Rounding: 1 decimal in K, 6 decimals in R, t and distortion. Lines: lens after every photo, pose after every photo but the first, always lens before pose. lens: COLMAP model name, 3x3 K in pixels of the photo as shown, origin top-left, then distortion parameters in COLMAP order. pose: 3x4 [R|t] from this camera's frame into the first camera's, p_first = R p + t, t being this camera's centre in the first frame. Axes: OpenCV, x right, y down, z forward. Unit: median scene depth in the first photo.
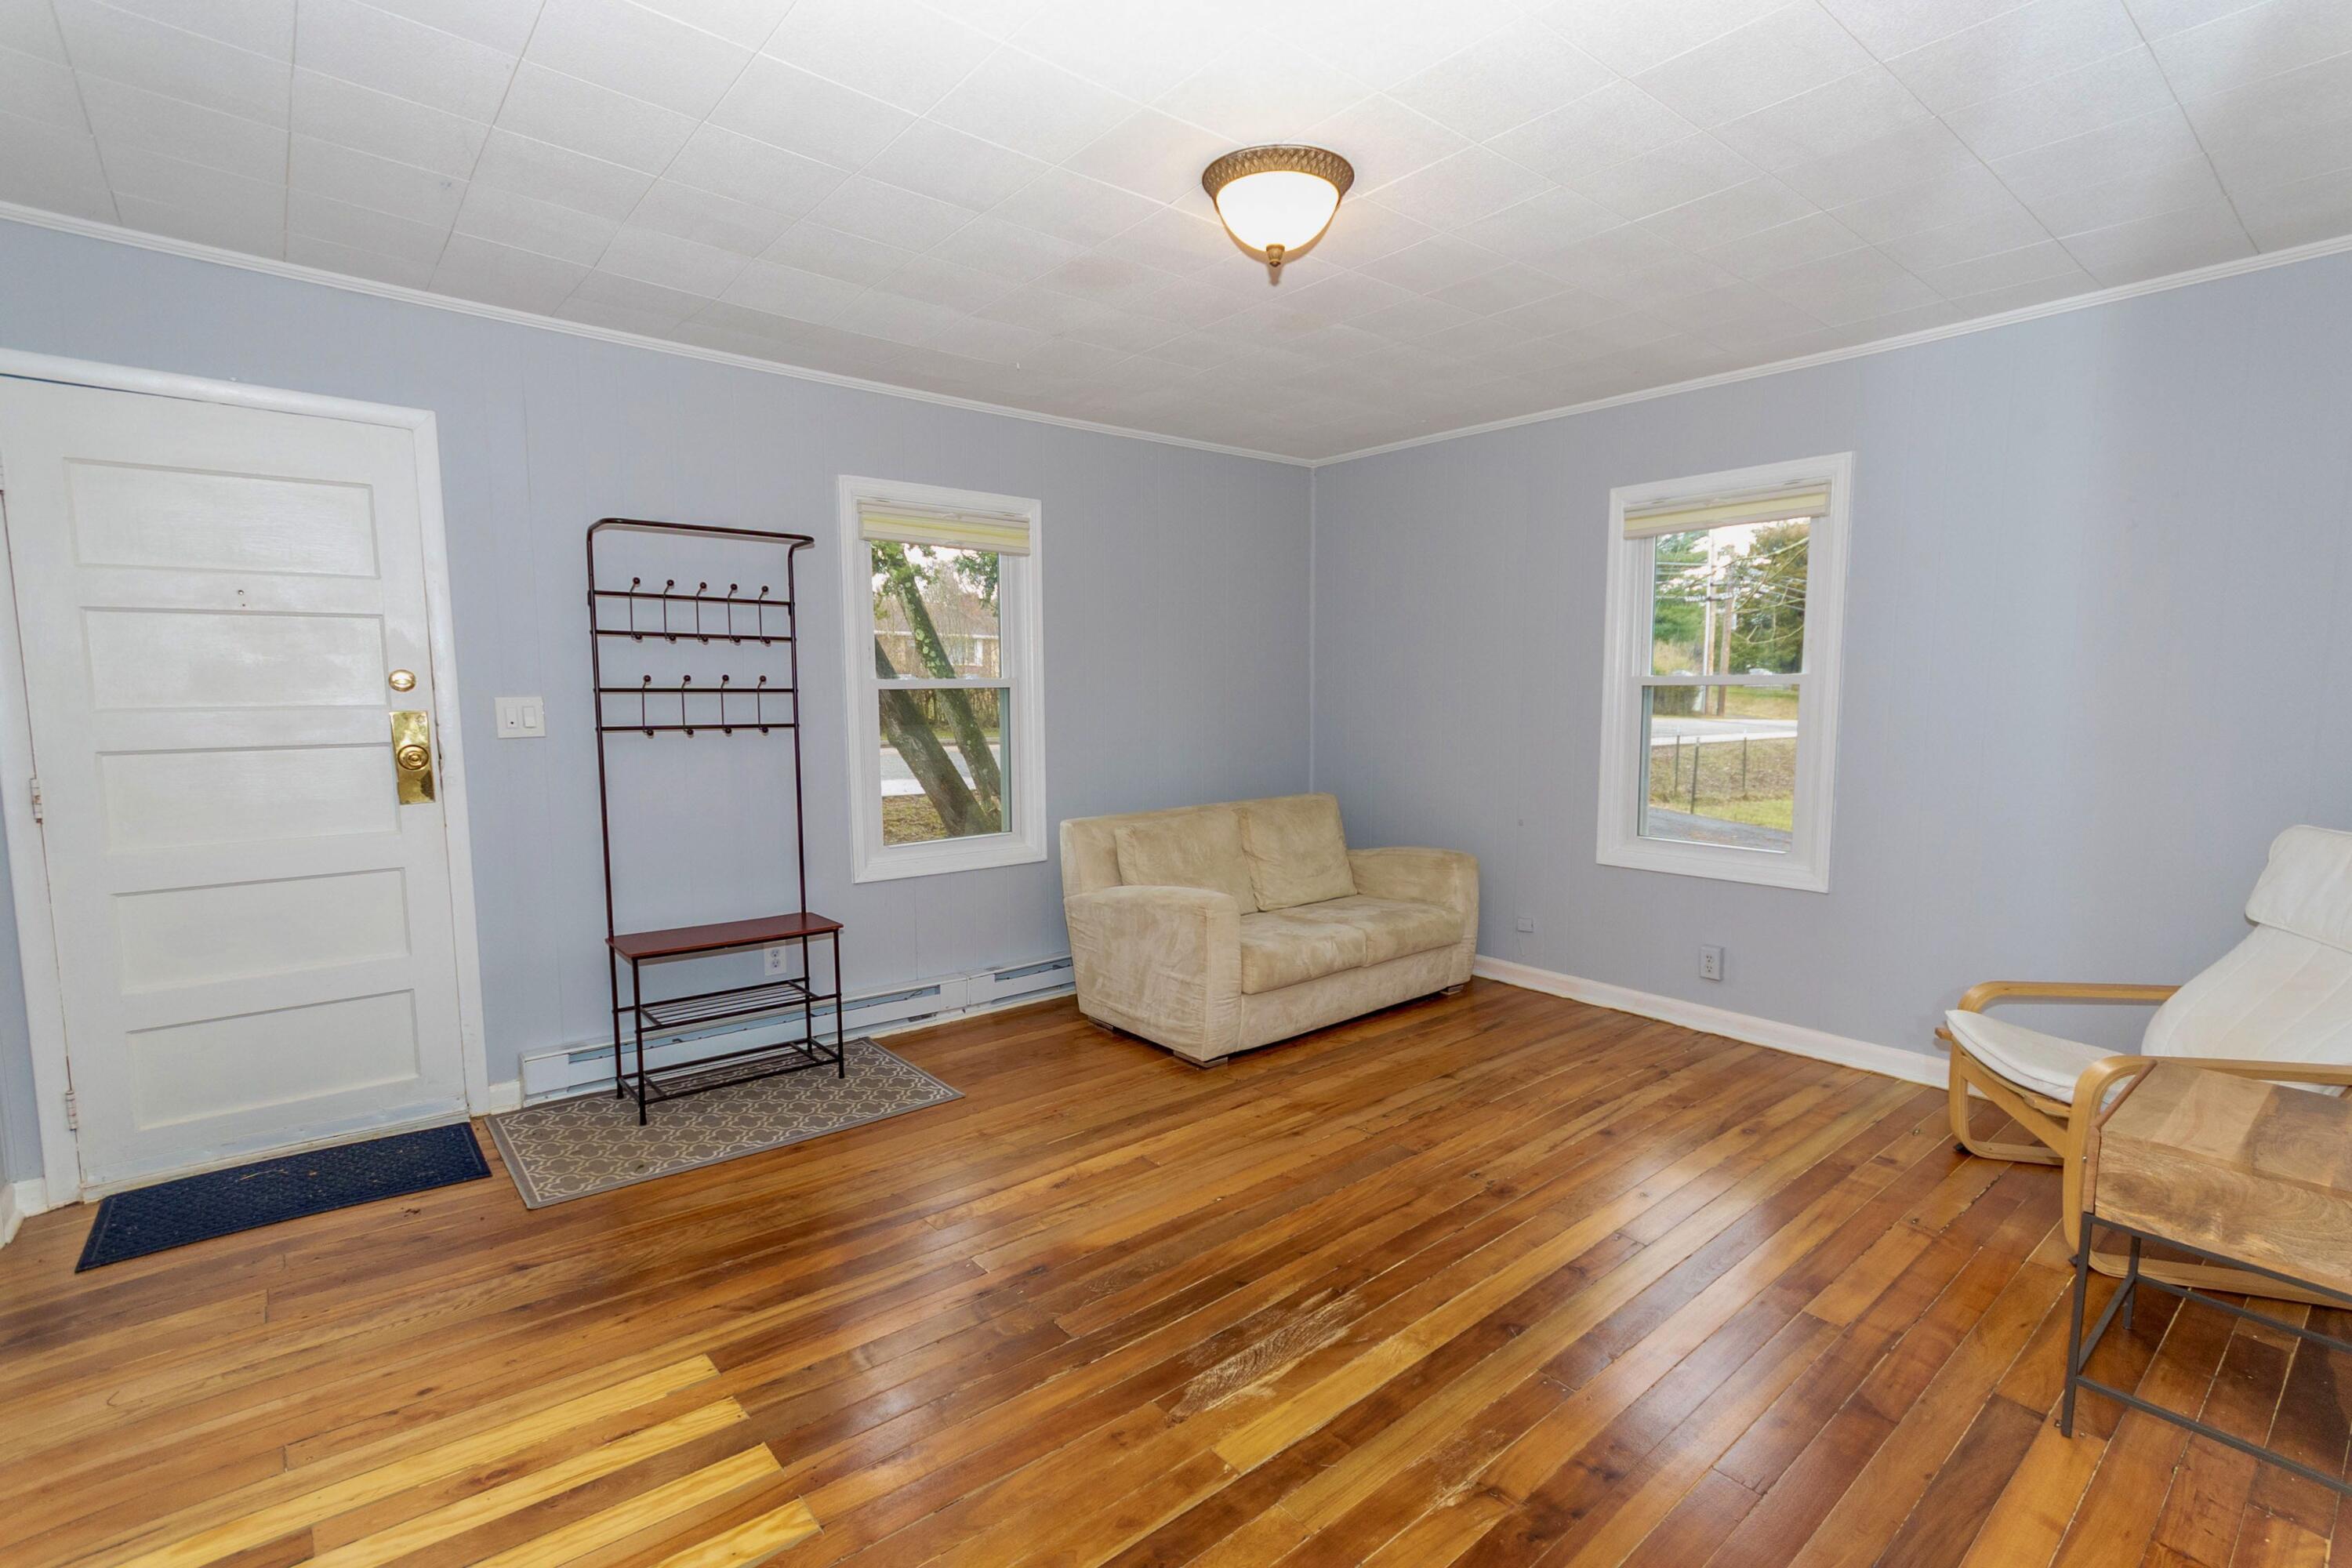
lens RADIAL K [[1069.9, 0, 1179.0], [0, 1069.9, 794.6], [0, 0, 1]] dist [0.001295, 0.000434]
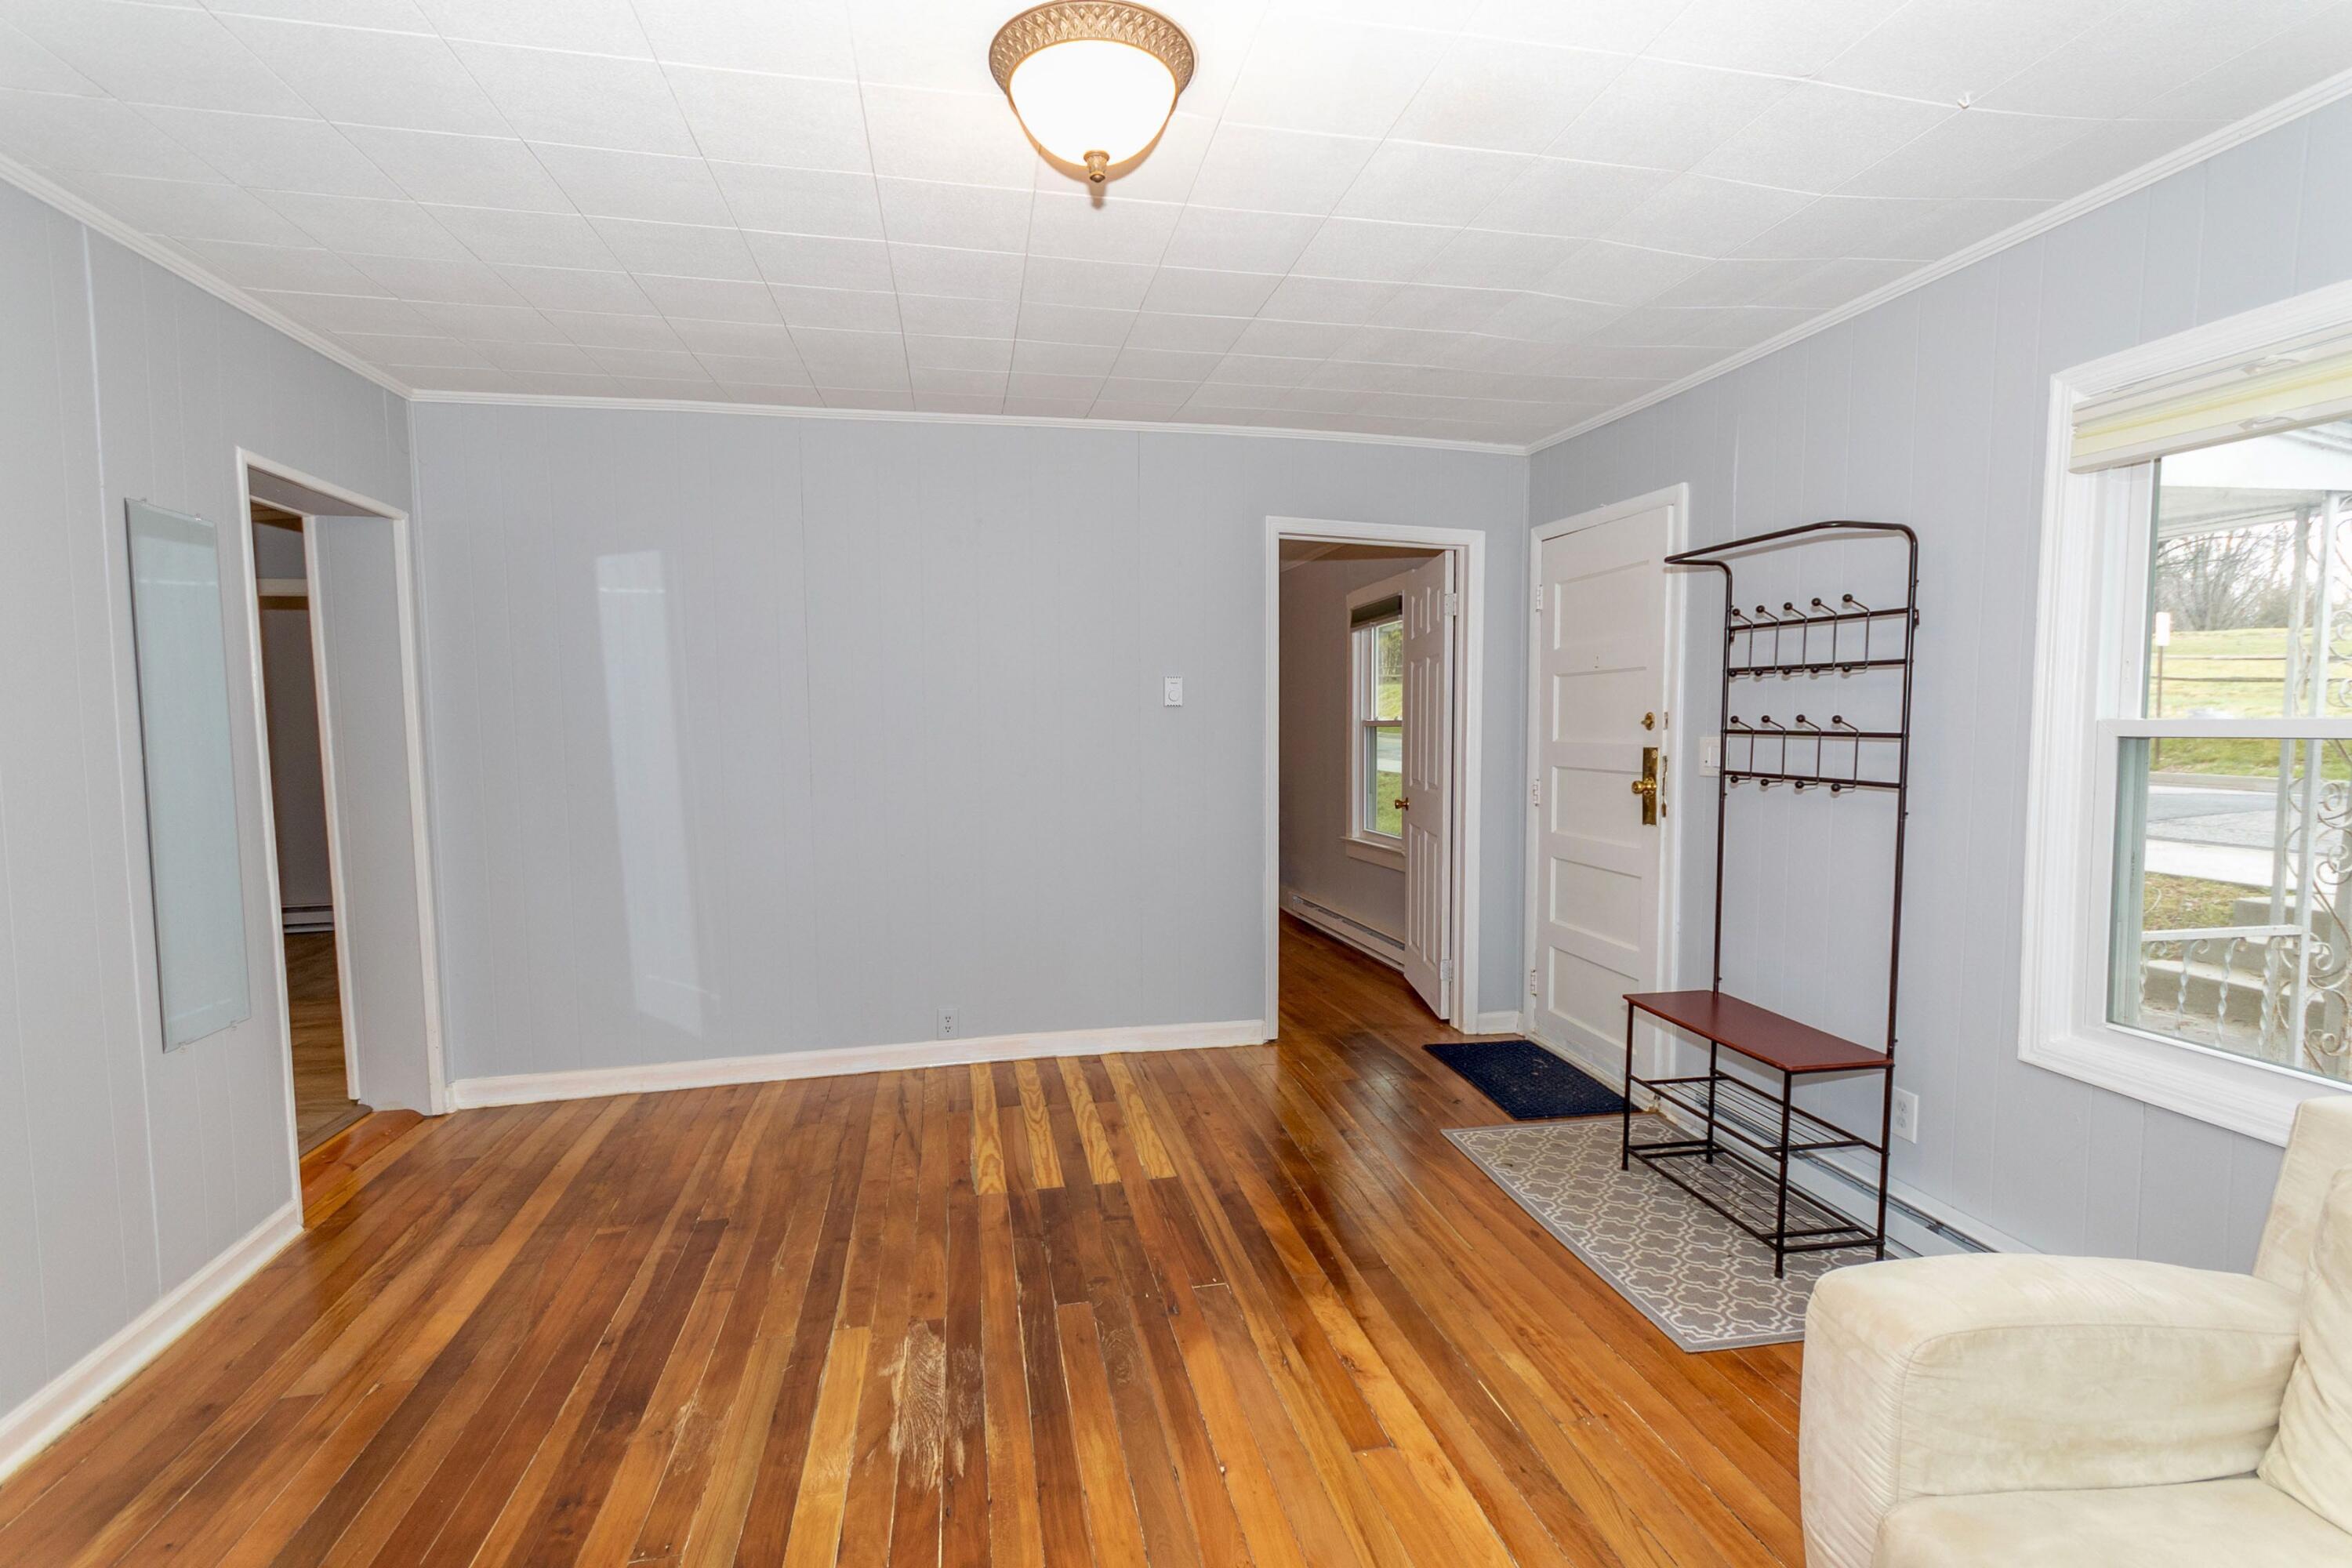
lens RADIAL K [[1069.9, 0, 1176.1], [0, 1069.9, 786.4], [0, 0, 1]] dist [0.001295, 0.000434]
pose [[-0.475893, 0.061163, -0.877374, 0.767892], [-0.081857, 0.990169, 0.113426, -0.170920], [0.875685, 0.125797, -0.466208, 1.492547]]
